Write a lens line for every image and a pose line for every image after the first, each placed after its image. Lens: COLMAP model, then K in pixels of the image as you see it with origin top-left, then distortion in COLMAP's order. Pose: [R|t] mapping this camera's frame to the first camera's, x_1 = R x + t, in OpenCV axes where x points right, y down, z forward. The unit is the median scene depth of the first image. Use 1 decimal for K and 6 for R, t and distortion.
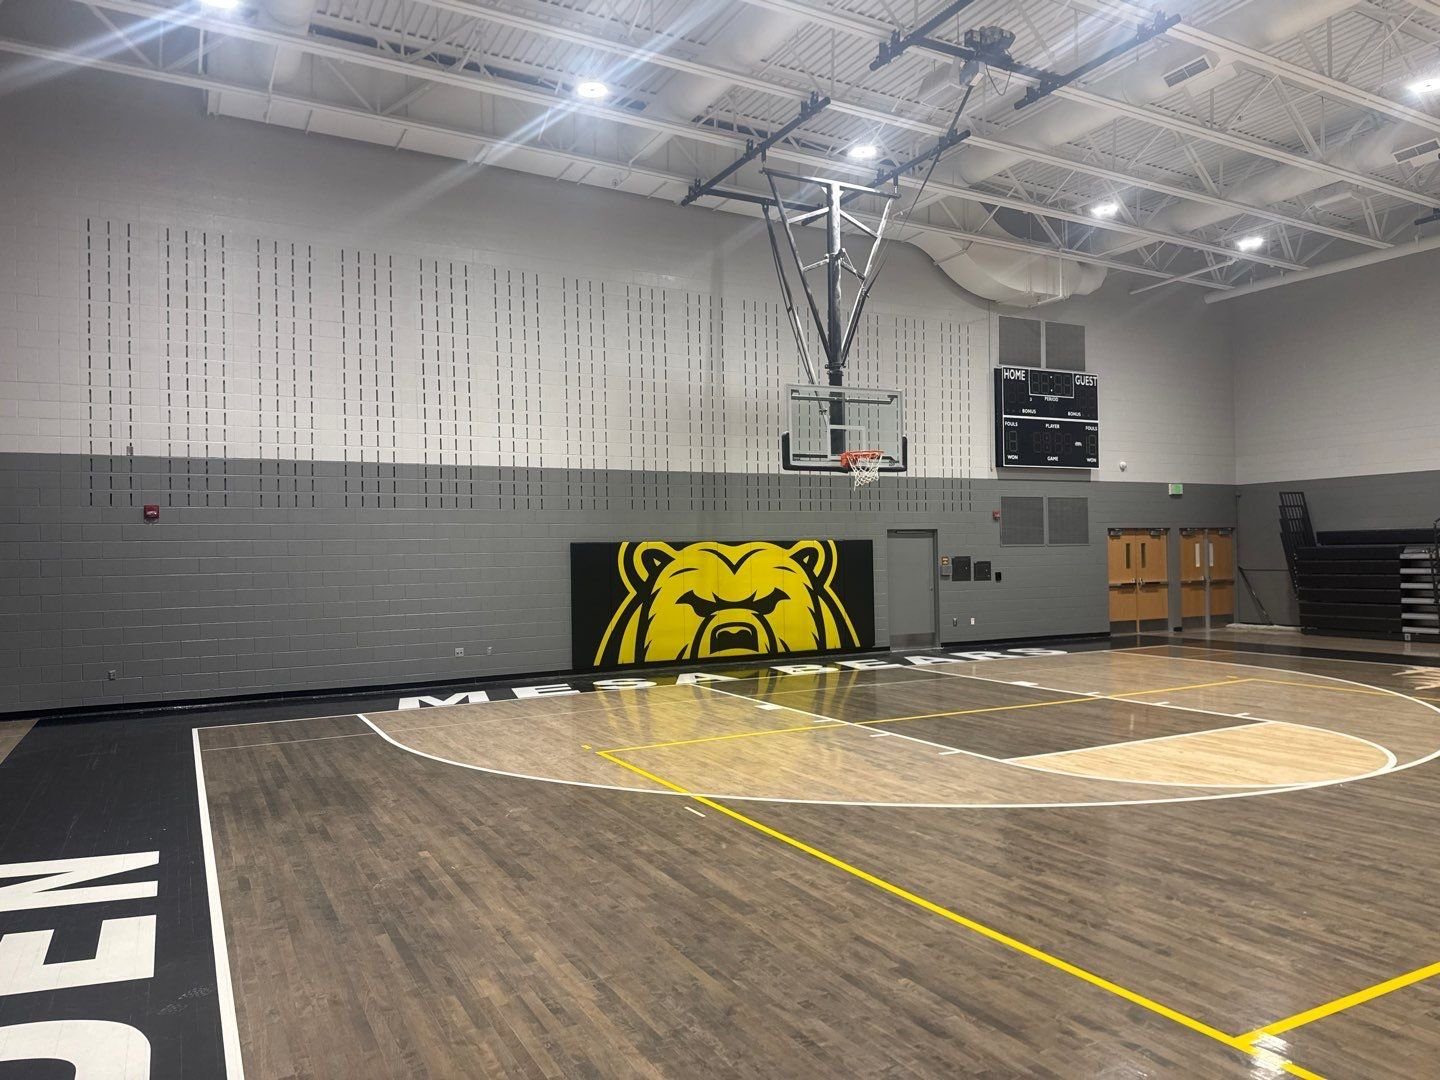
lens RADIAL K [[1000.0, 0, 720.0], [0, 1000.0, 540.0], [0, 0, 1]] dist [0.177761, -0.294312]
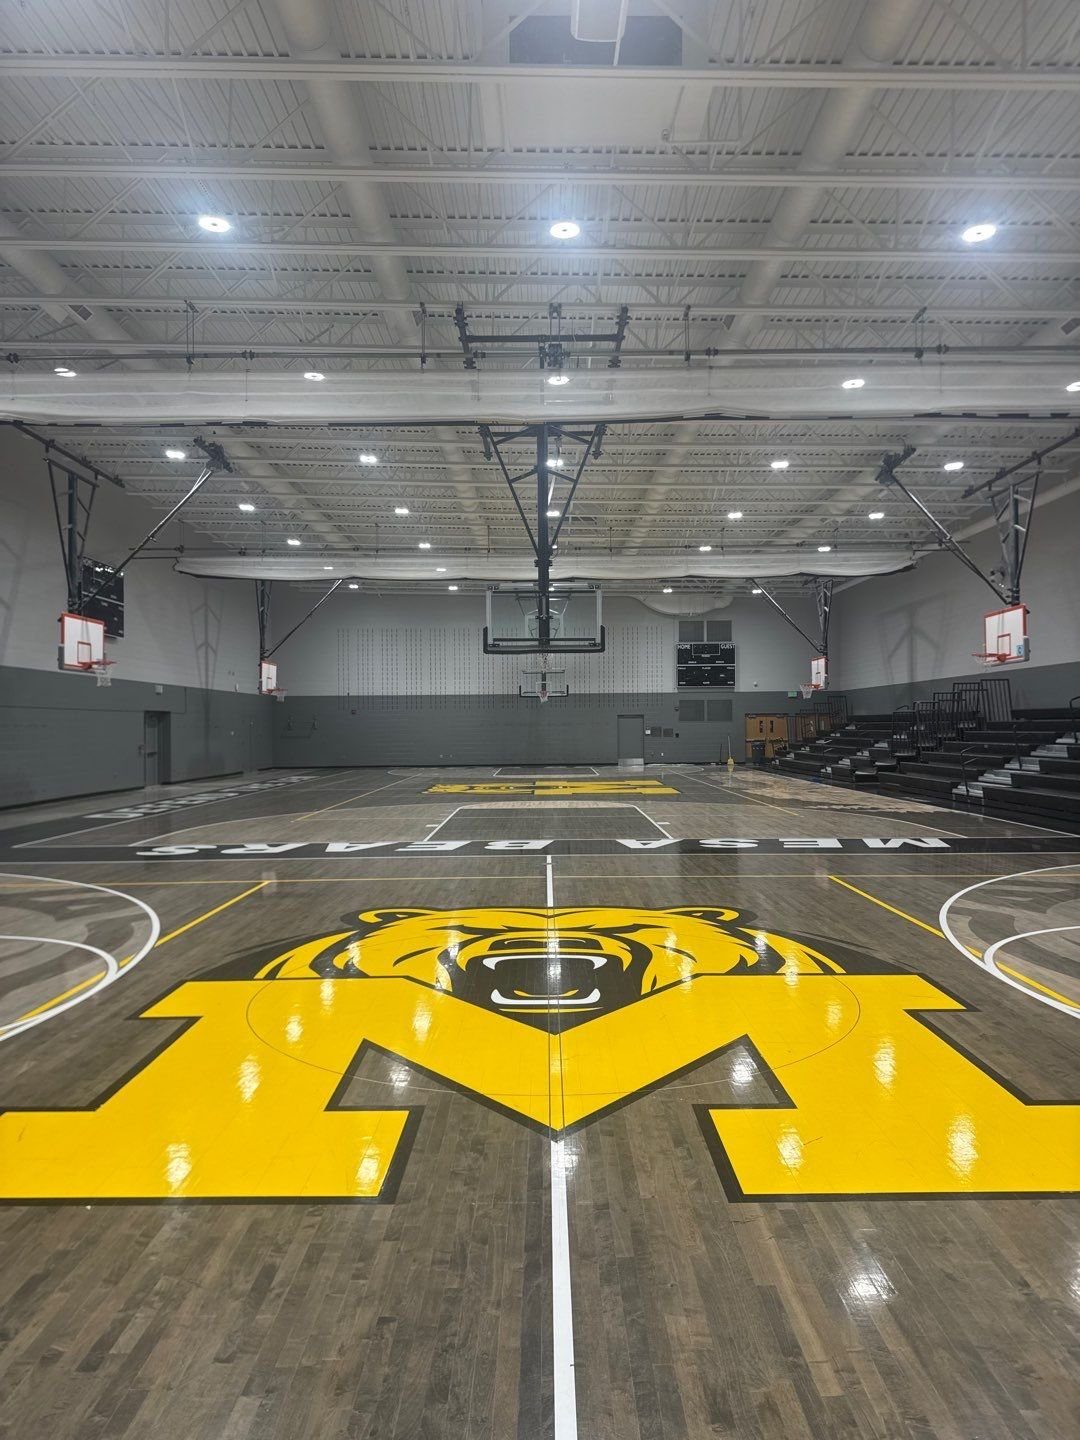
lens RADIAL K [[1000.0, 0, 553.7], [0, 1000.0, 709.2], [0, 0, 1]] dist [0.177761, -0.294312]
pose [[0.886000, 0.002199, -0.463681, 1.384240], [0.000616, 0.999982, 0.005919, -0.046519], [0.463686, -0.005530, 0.885982, -1.454838]]
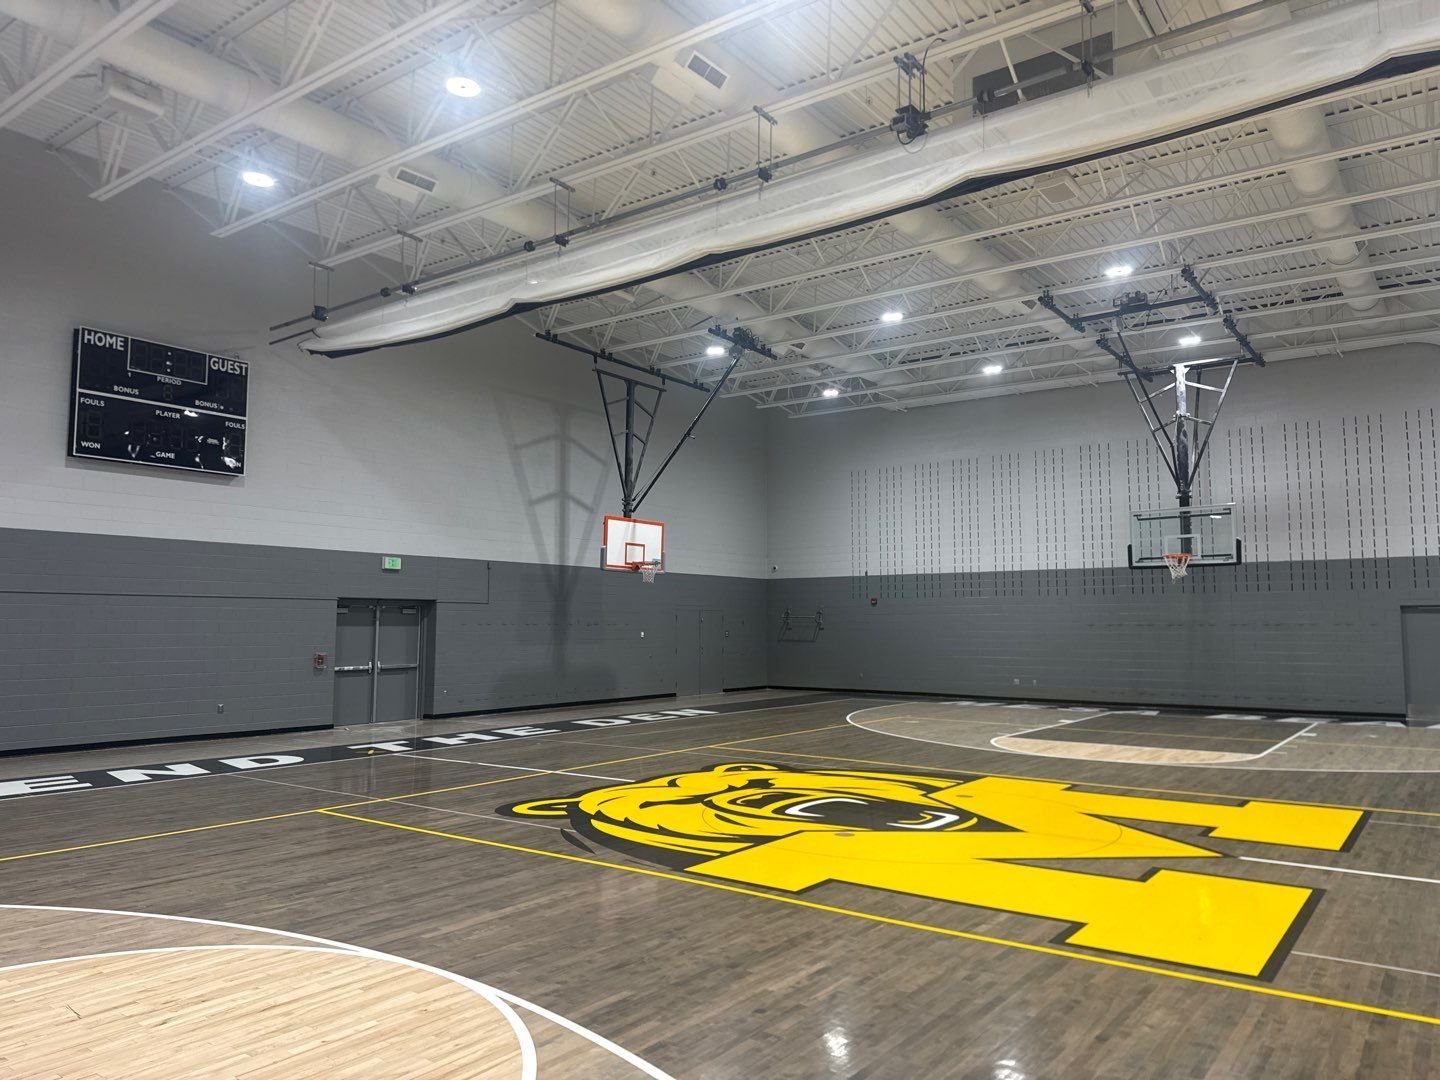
lens RADIAL K [[1000.0, 0, 720.0], [0, 1000.0, 540.0], [0, 0, 1]] dist [0.177761, -0.294312]
pose [[0.423369, -0.060629, -0.903926, 1.037623], [0.008155, 0.997973, -0.063118, -0.021222], [0.905920, 0.019351, 0.423005, -0.163259]]
